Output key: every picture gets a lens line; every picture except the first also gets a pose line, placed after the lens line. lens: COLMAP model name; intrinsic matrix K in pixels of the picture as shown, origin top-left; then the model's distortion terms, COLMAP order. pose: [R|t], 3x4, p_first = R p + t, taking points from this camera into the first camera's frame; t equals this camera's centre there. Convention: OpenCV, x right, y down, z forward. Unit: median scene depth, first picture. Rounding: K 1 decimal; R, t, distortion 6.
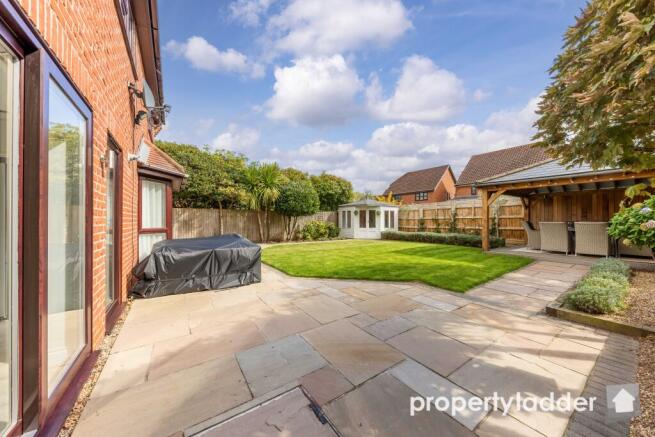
lens RADIAL K [[225.8, 0, 328.8], [0, 225.8, 218.5], [0, 0, 1]] dist [-0.000639, -0.000213]
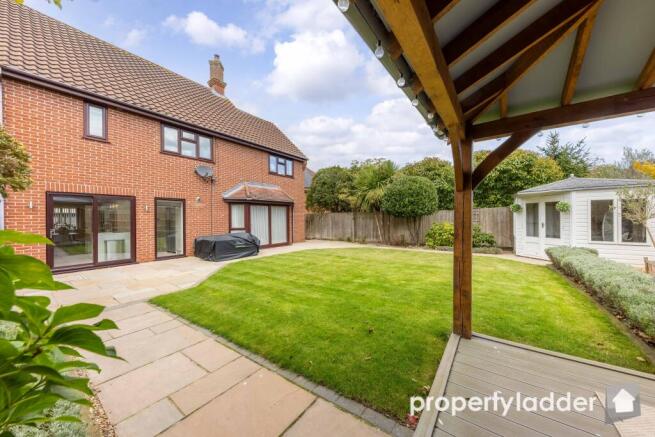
lens RADIAL K [[225.8, 0, 333.5], [0, 225.8, 219.0], [0, 0, 1]] dist [-0.000639, -0.000213]
pose [[0.337938, -0.003701, -0.941161, 0.642565], [0.014542, 0.999893, 0.001289, -0.009268], [0.941056, -0.014122, 0.337956, 0.508291]]
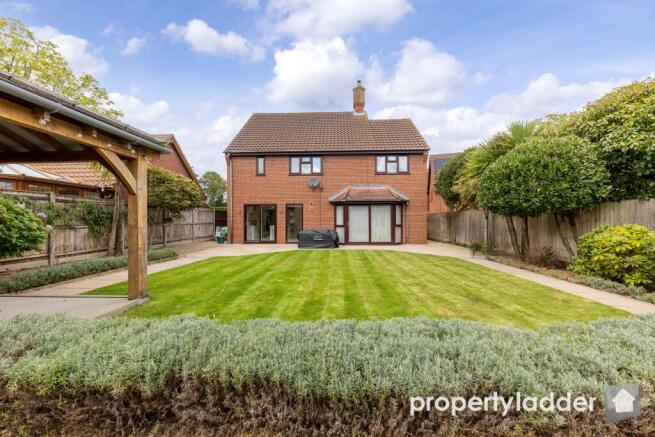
lens RADIAL K [[225.8, 0, 330.0], [0, 225.8, 217.8], [0, 0, 1]] dist [-0.000639, -0.000213]
pose [[-0.596117, -0.003189, -0.802891, 0.564925], [0.005707, 0.999950, -0.008208, -0.004411], [0.802877, -0.009475, -0.596069, 1.069844]]
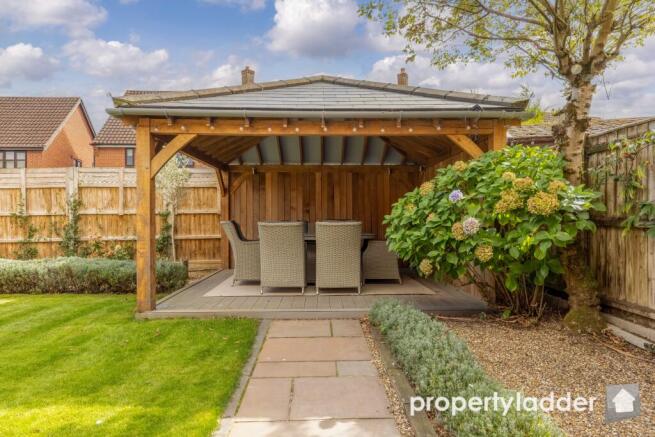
lens RADIAL K [[427.1, 0, 328.7], [0, 427.1, 218.1], [0, 0, 1]] dist [-0.011205, -0.002512]
pose [[0.541764, -0.002476, 0.840527, 0.218498], [-0.002129, 0.999988, 0.004318, 0.002559], [-0.840528, -0.004129, 0.541752, 0.302129]]
